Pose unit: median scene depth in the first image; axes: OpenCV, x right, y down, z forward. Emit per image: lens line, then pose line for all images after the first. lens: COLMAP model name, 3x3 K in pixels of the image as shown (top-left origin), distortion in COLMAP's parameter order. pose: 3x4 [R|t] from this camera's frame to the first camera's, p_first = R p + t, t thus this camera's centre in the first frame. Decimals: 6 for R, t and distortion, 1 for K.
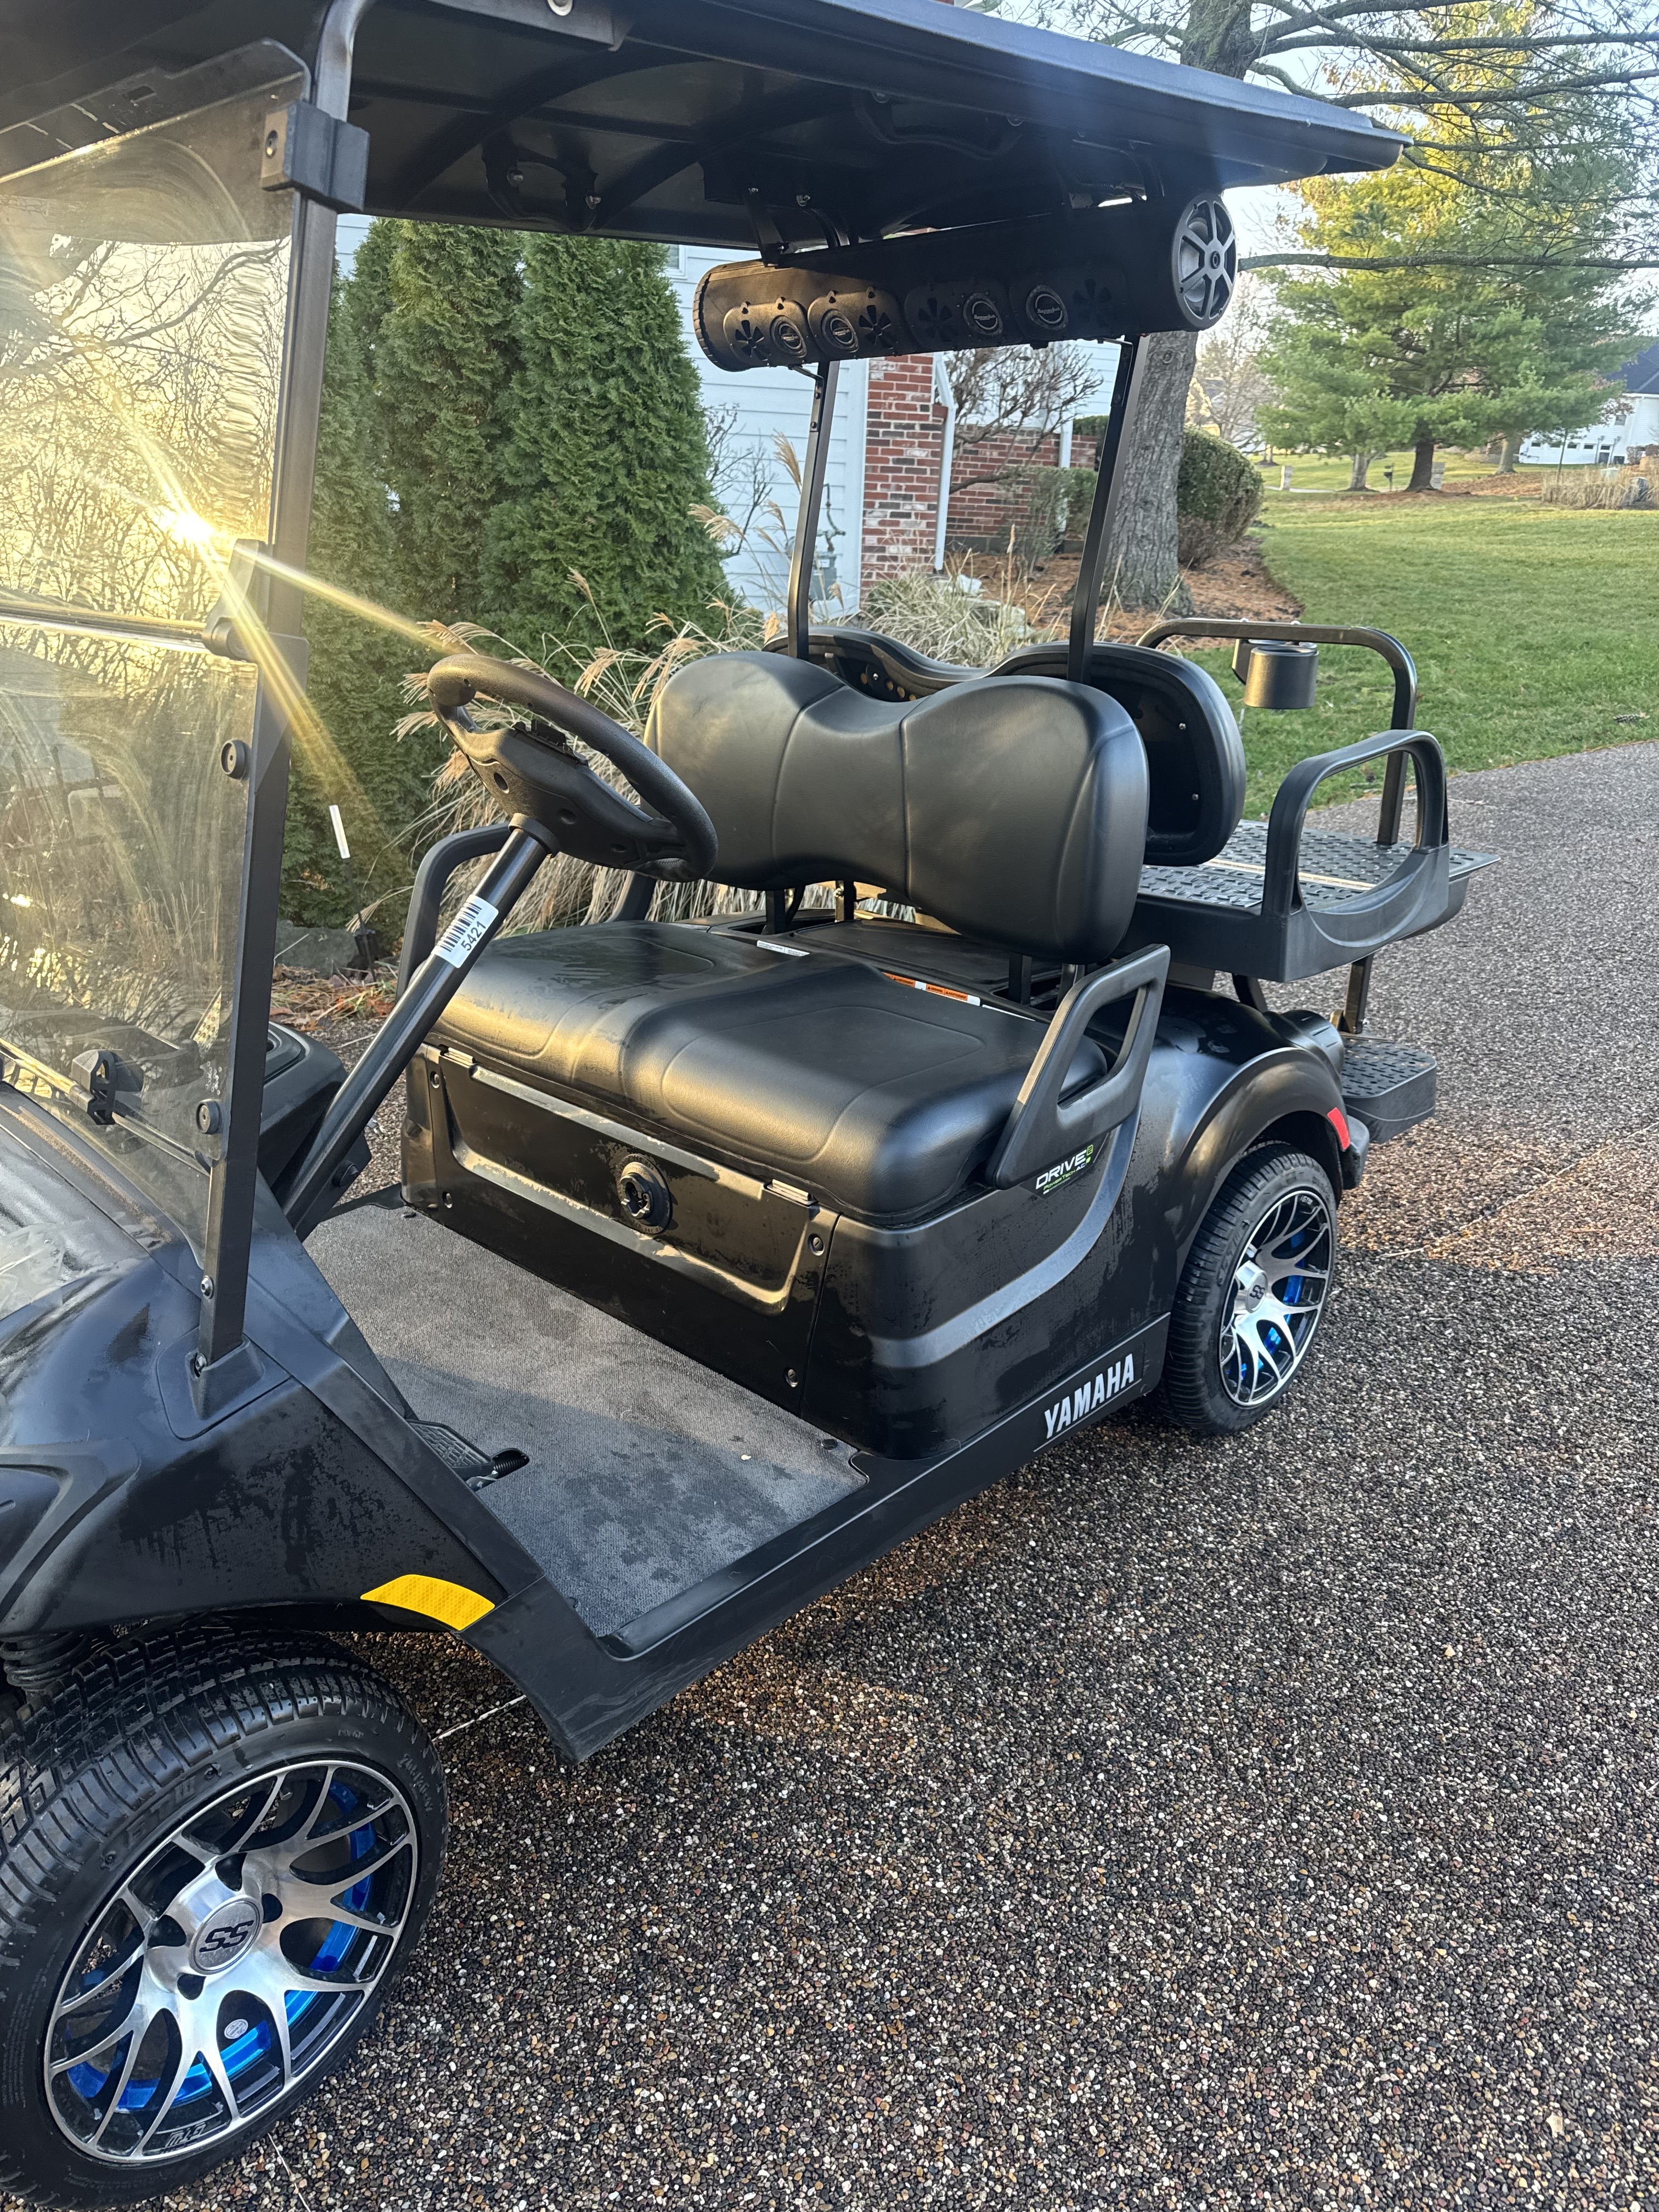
lens RADIAL K [[1548.1, 0, 817.5], [0, 1548.1, 1093.2], [0, 0, 1]] dist [-0.005009, -0.010775]
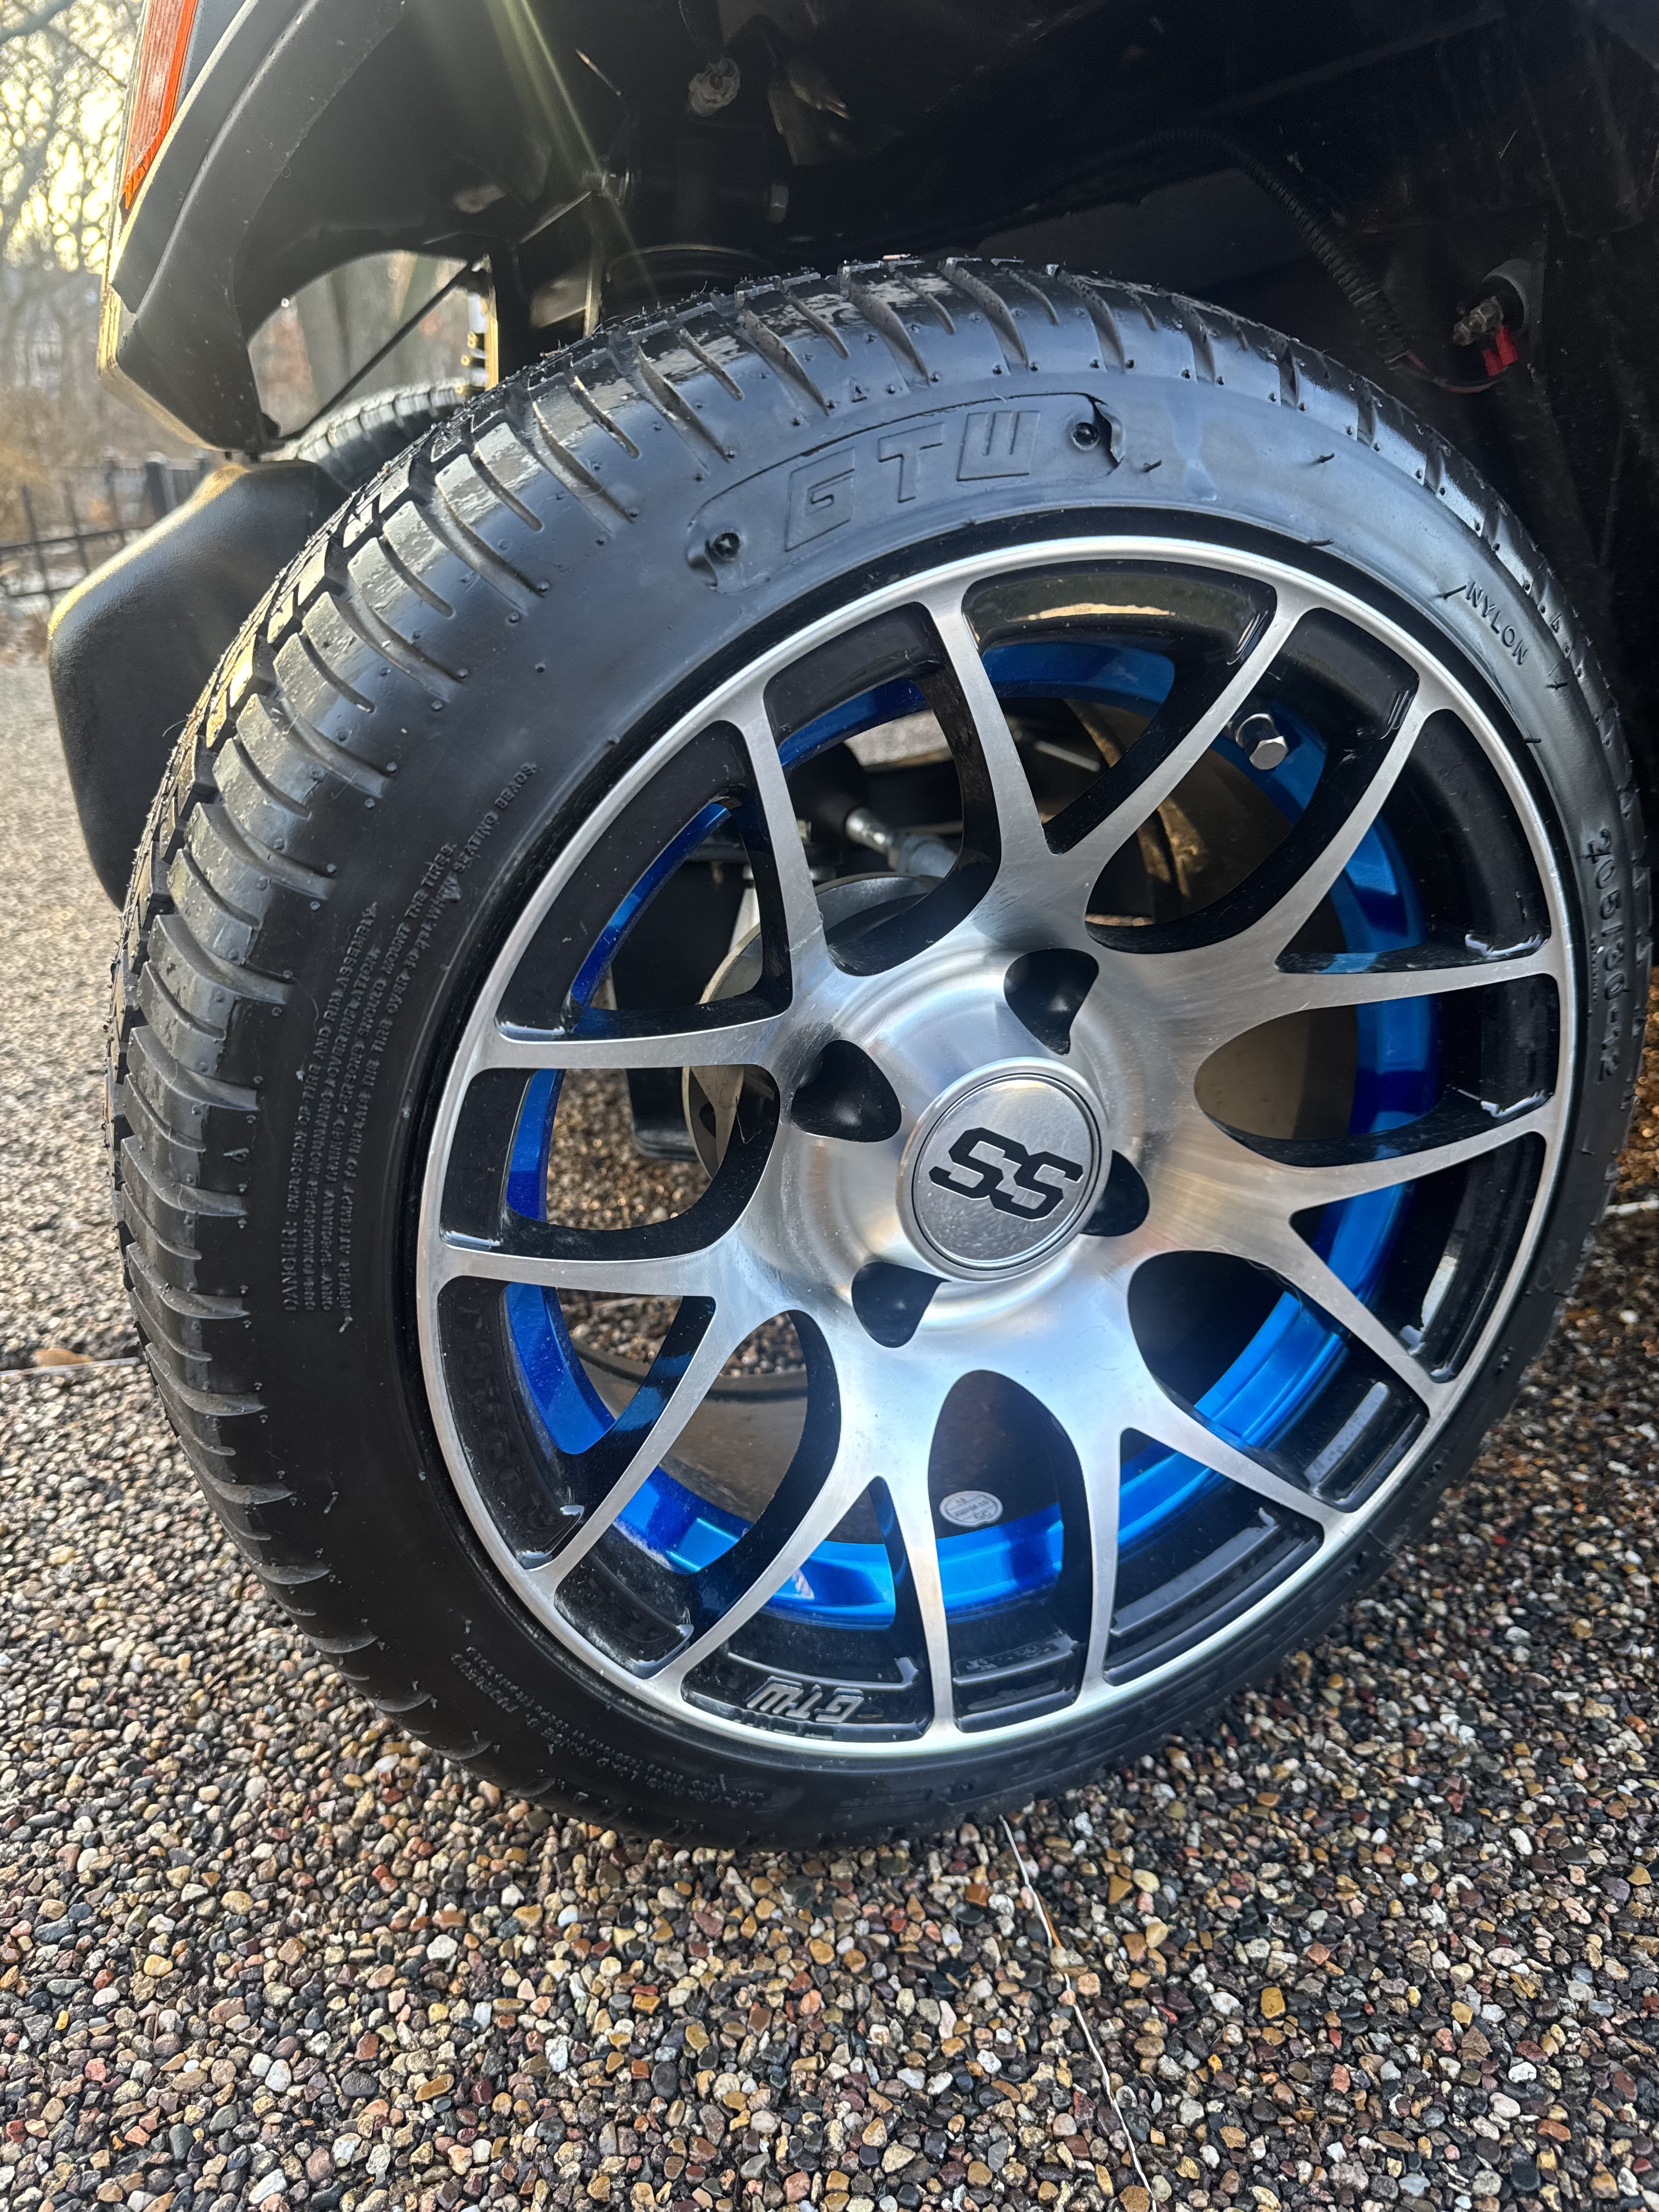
lens RADIAL K [[1548.1, 0, 821.8], [0, 1548.1, 1116.5], [0, 0, 1]] dist [-0.005009, -0.010775]
pose [[0.883489, 0.161026, -0.439906, -0.264580], [-0.144275, 0.986950, 0.071512, 0.498118], [0.445681, 0.000287, 0.895192, 0.660204]]
